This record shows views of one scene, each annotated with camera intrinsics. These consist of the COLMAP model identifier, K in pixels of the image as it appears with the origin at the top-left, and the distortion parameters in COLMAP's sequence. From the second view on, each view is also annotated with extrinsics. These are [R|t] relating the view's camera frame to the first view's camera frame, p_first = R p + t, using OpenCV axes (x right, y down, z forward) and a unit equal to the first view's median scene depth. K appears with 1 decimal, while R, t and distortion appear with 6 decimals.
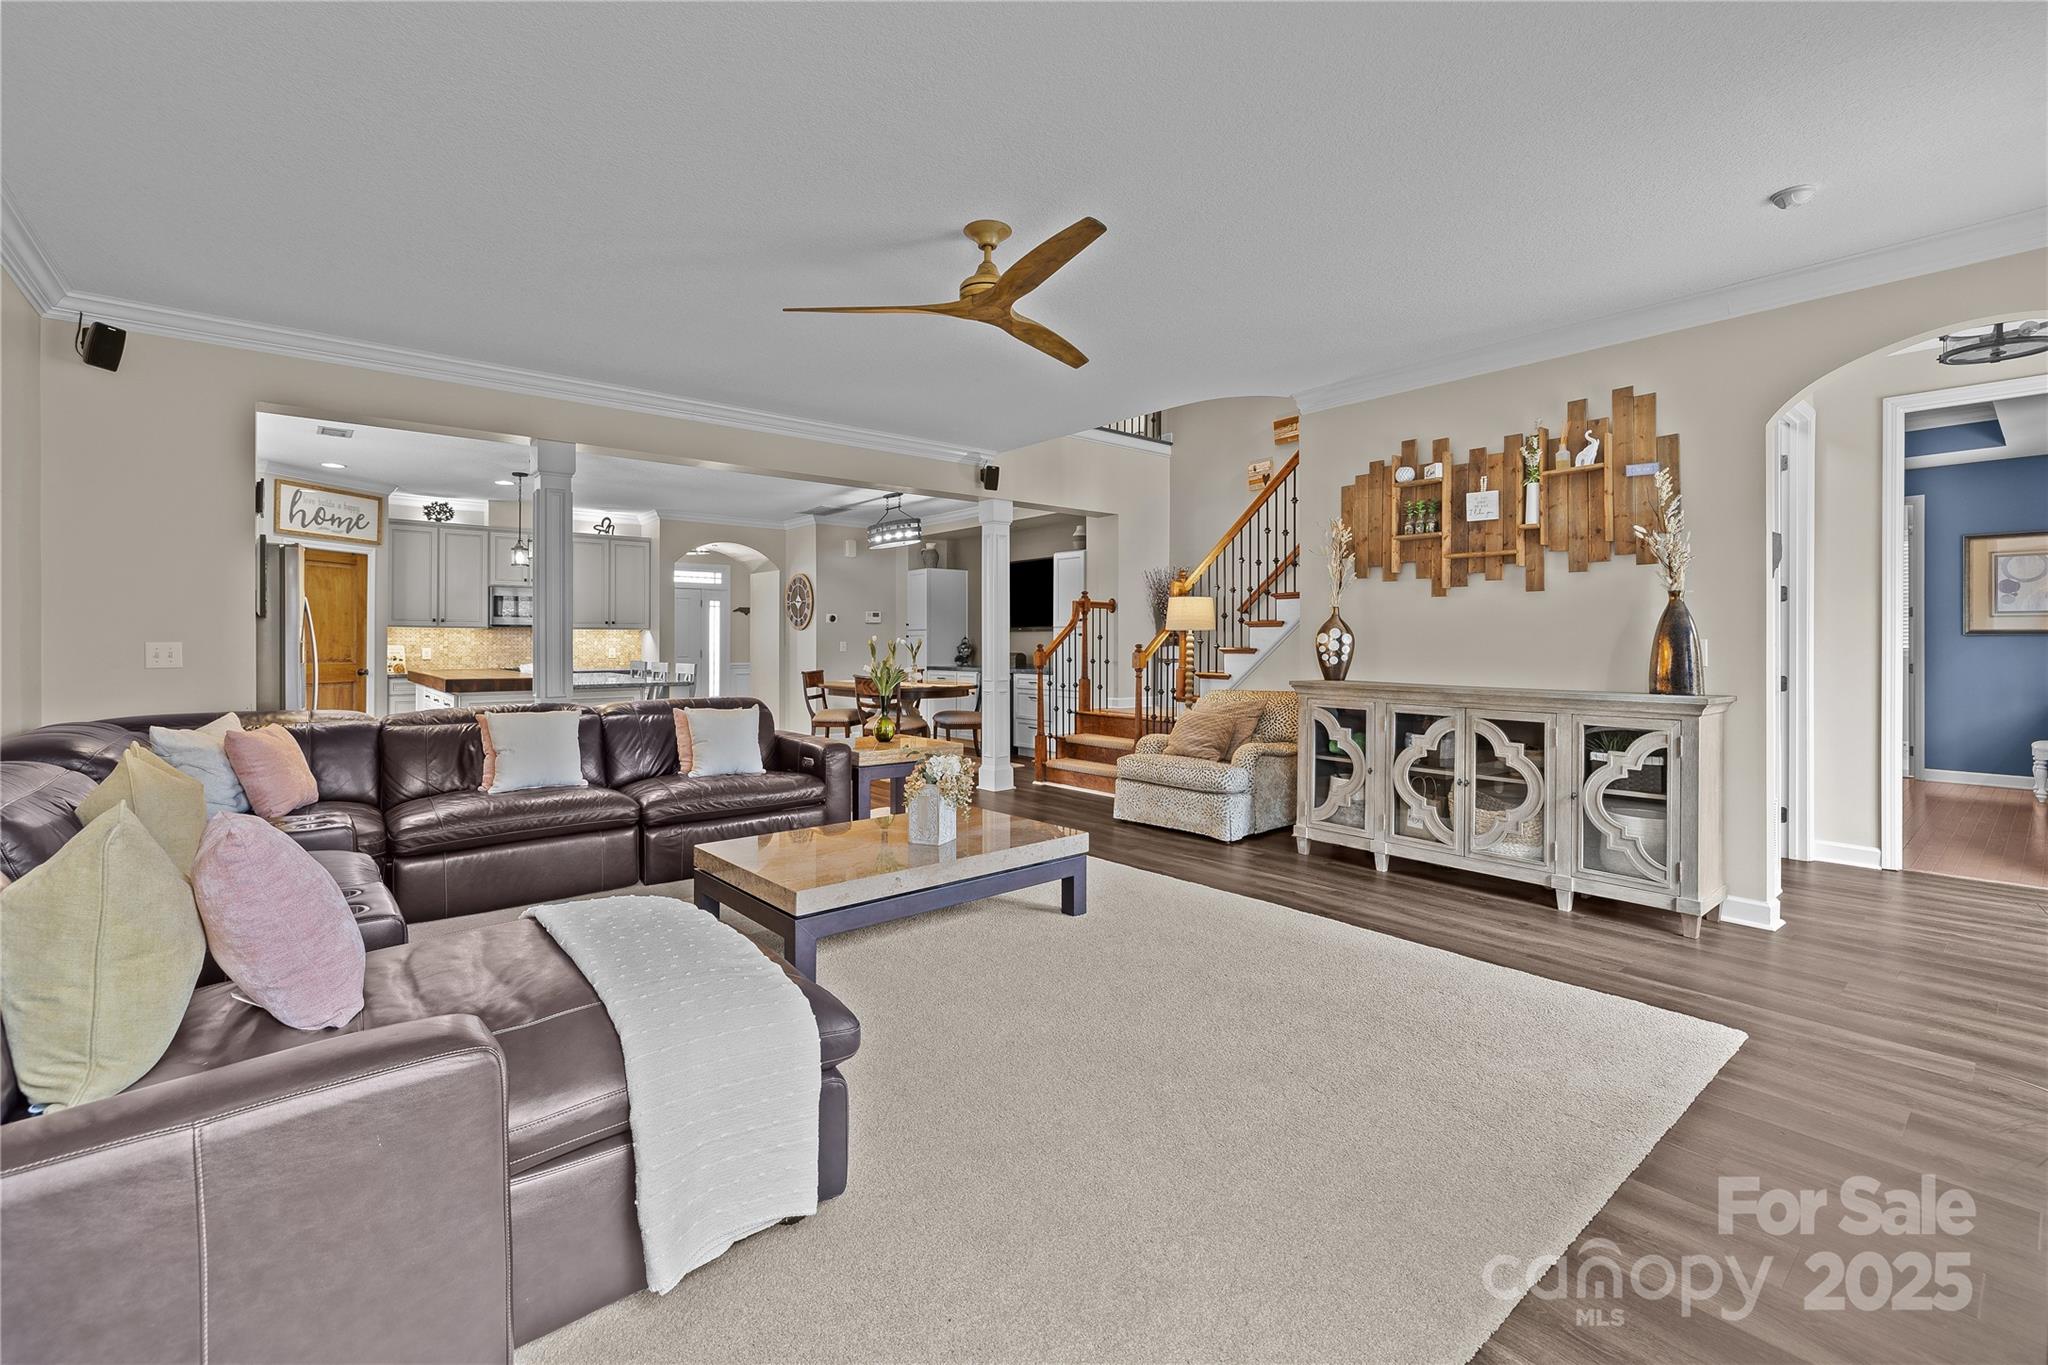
lens RADIAL K [[873.8, 0, 1013.1], [0, 873.8, 641.0], [0, 0, 1]] dist [-0.000501, -0.000388]
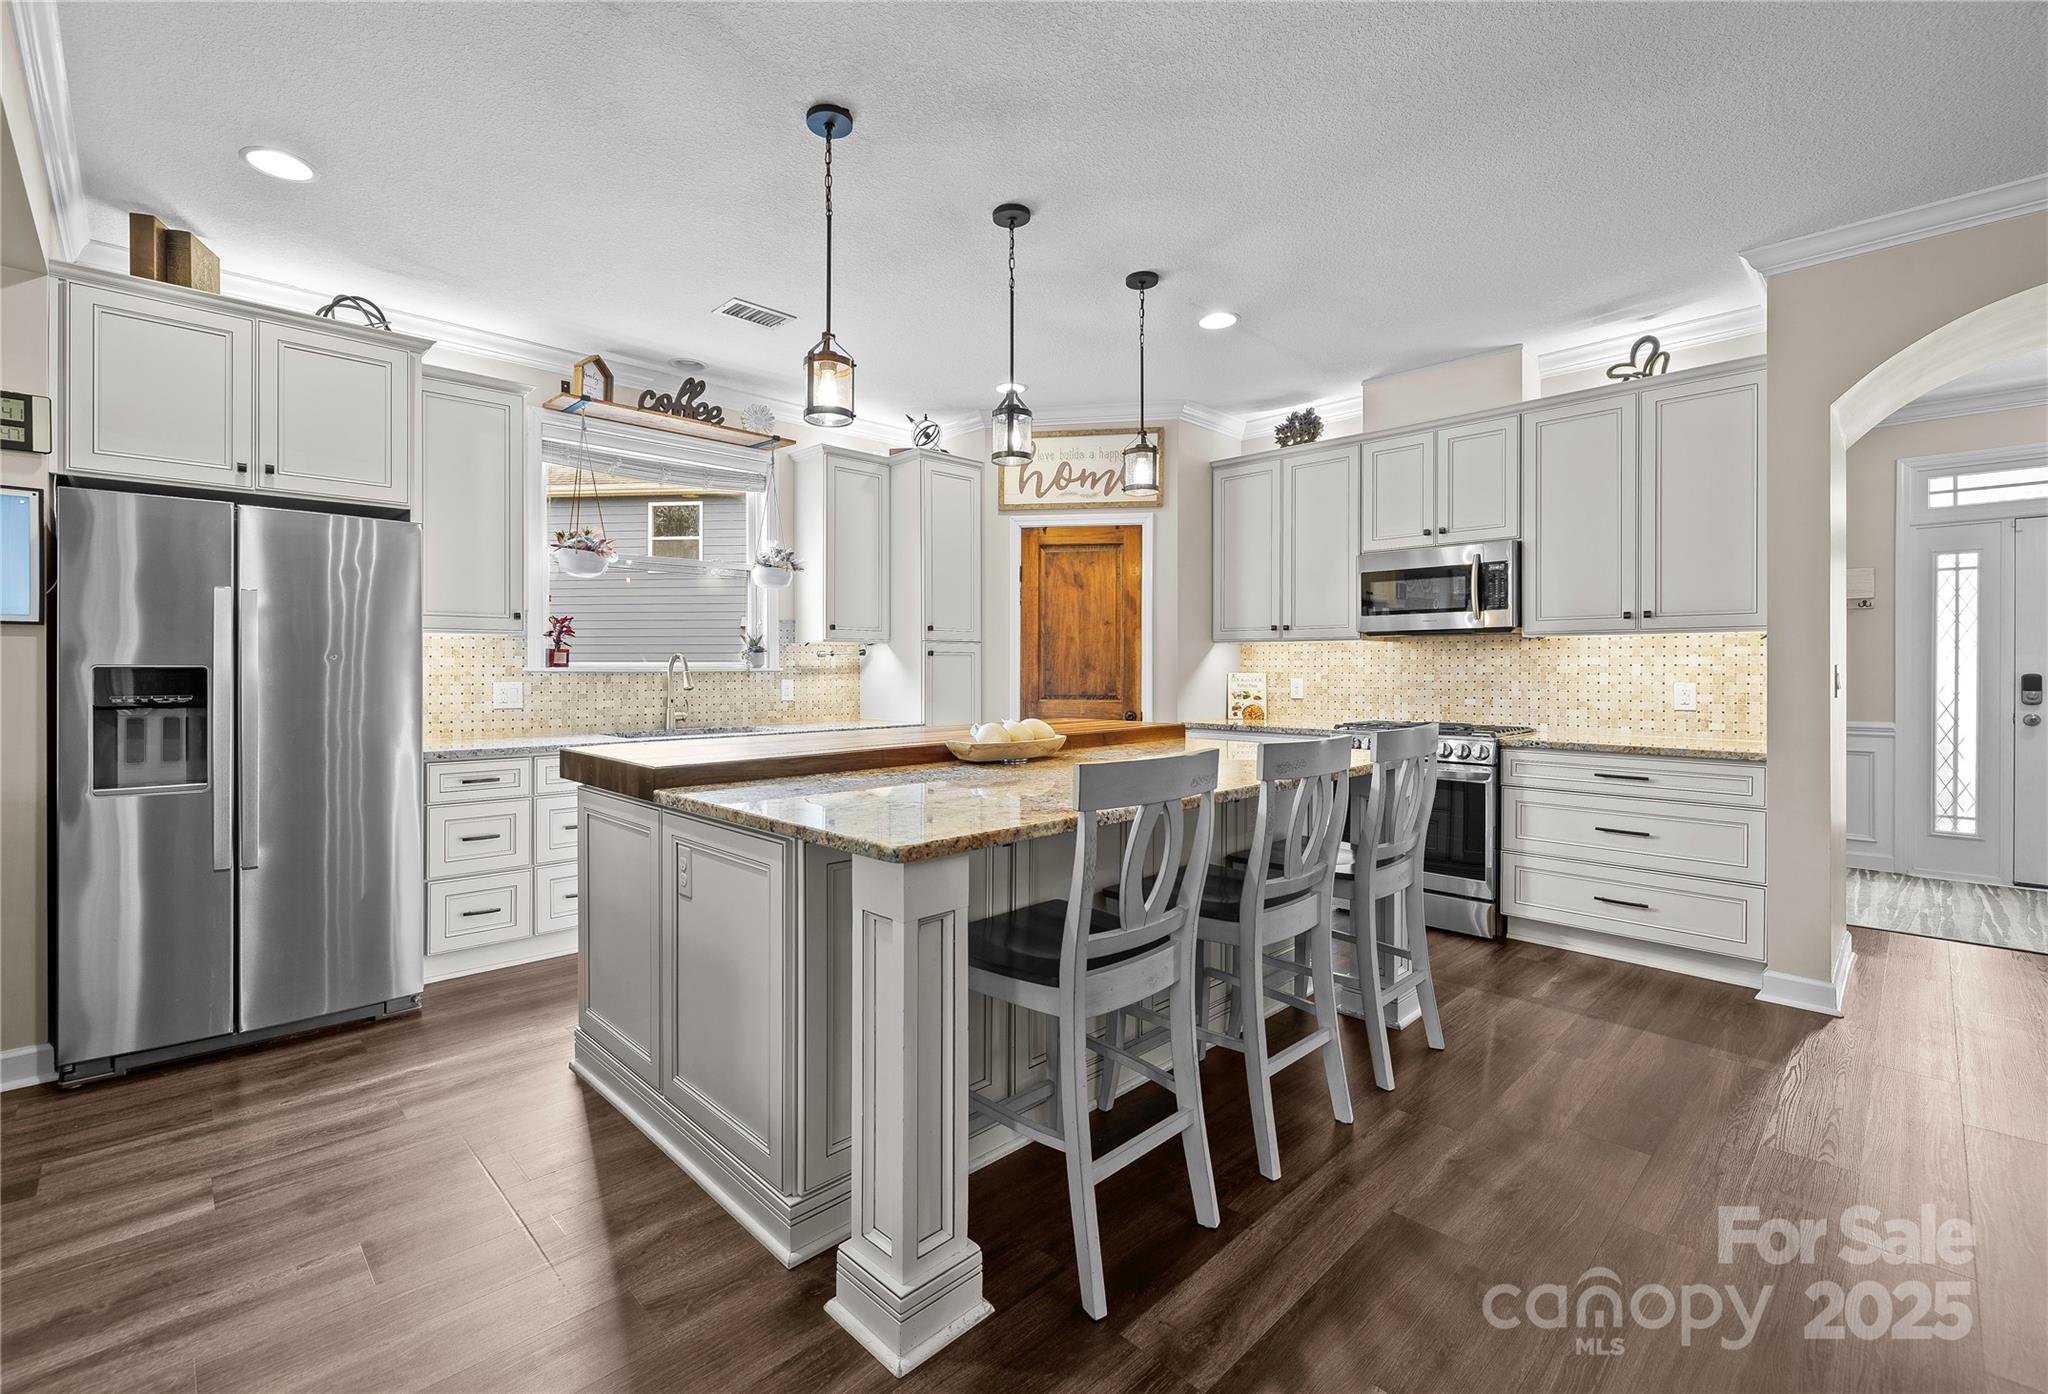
lens RADIAL K [[892.5, 0, 993.0], [0, 892.5, 670.6], [0, 0, 1]] dist [-0.000931, -0.000681]
pose [[0.068299, -0.000421, -0.997665, -0.121995], [0.003159, 0.999995, -0.000205, 0.002821], [0.997660, -0.003138, 0.068300, 0.844810]]
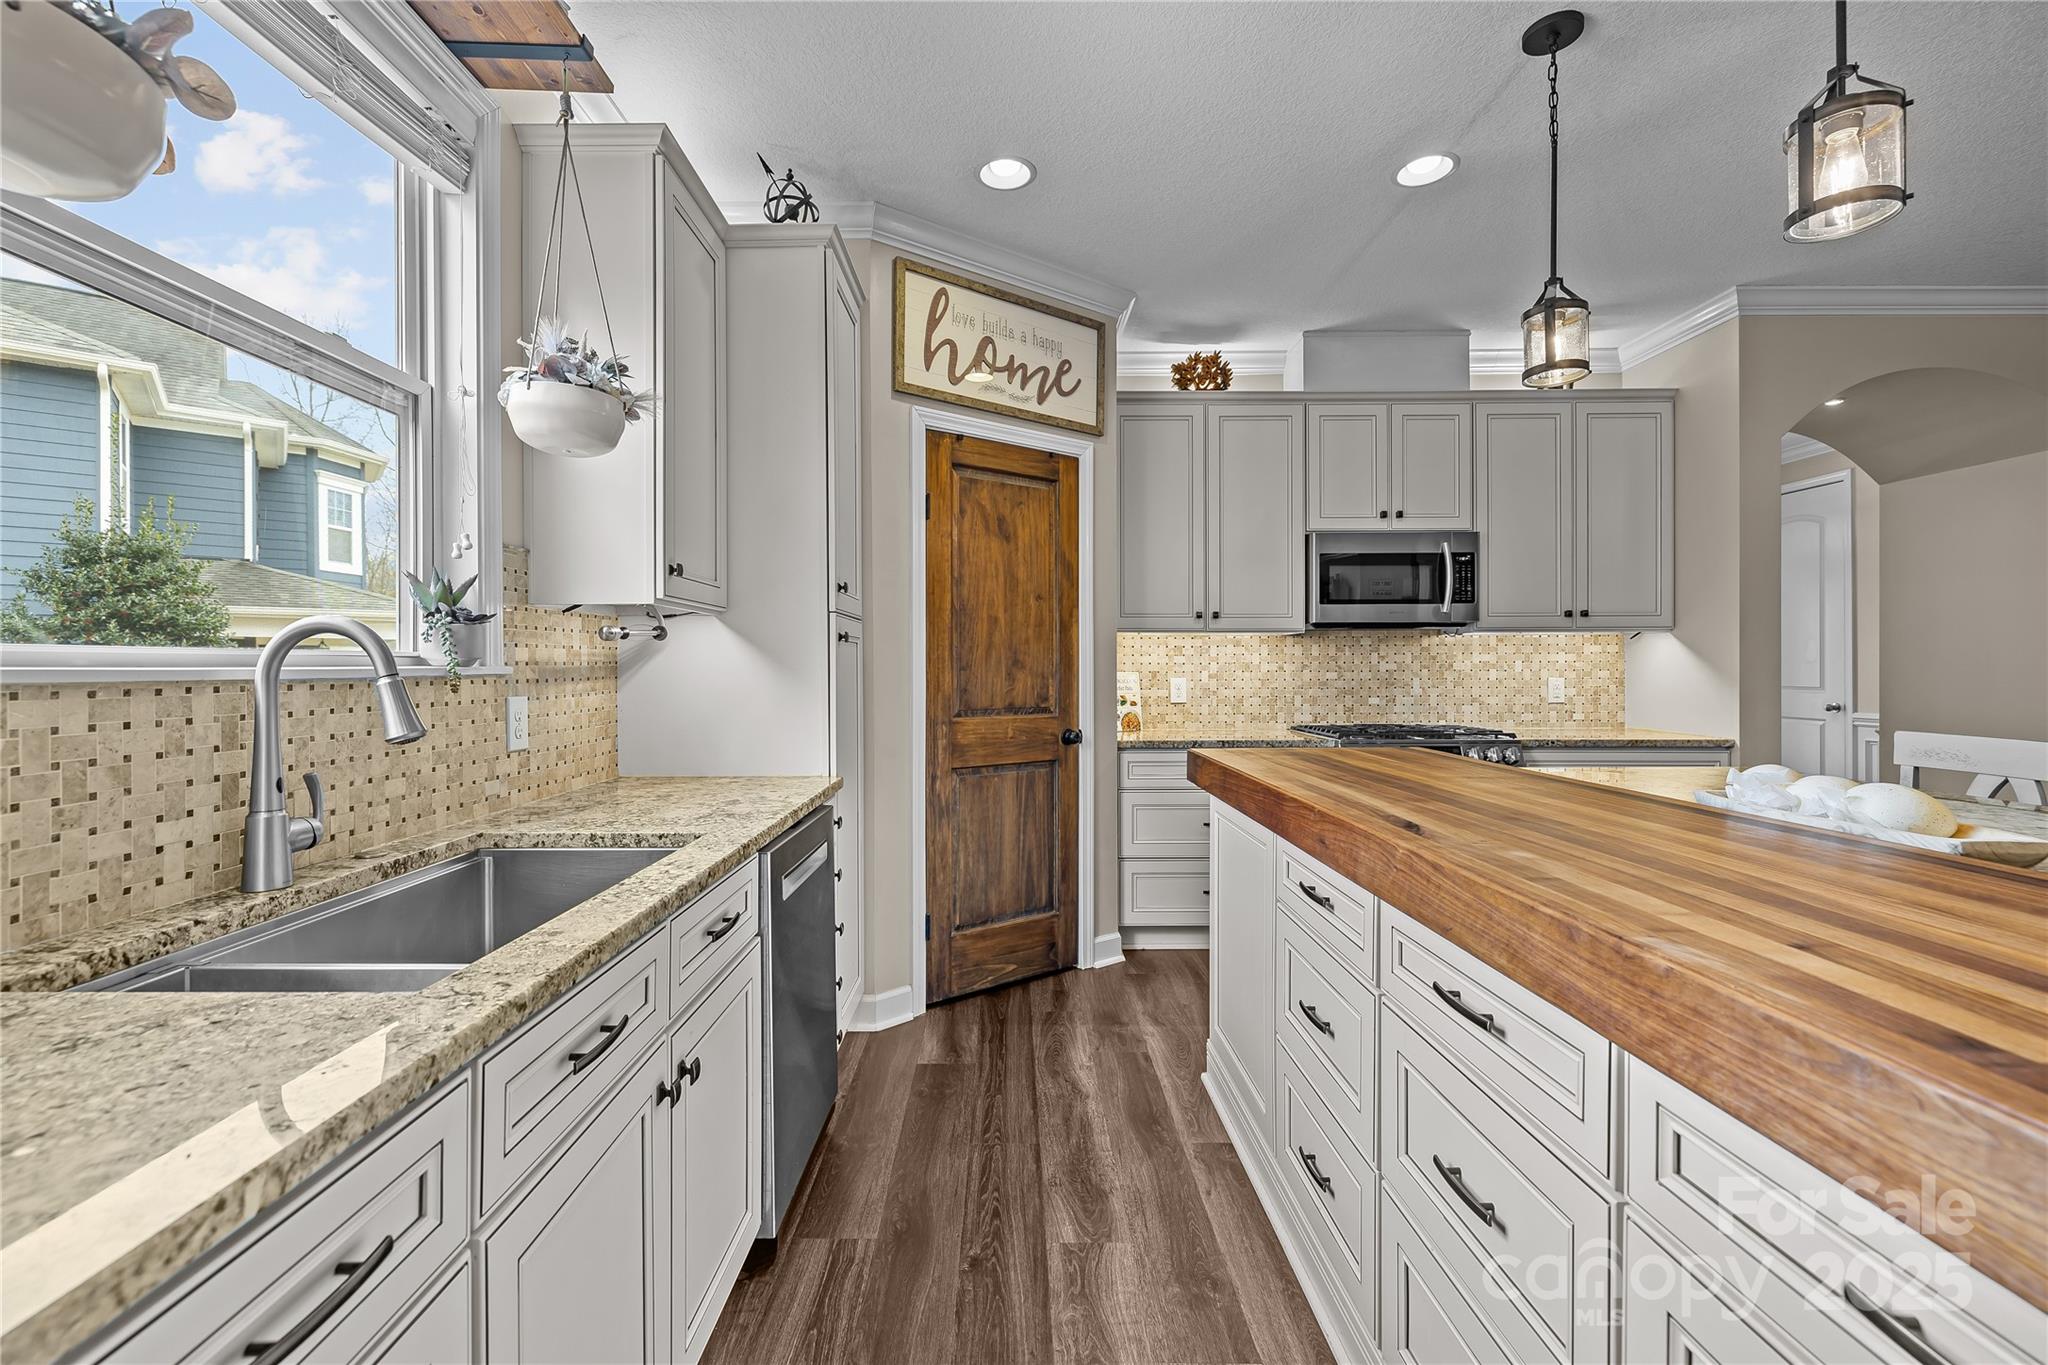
lens RADIAL K [[873.8, 0, 1010.4], [0, 873.8, 663.0], [0, 0, 1]] dist [-0.000501, -0.000388]
pose [[0.771249, -0.007233, -0.636492, -0.492739], [0.006870, 0.999972, -0.003040, 0.001017], [0.636496, -0.002028, 0.771277, 0.648405]]
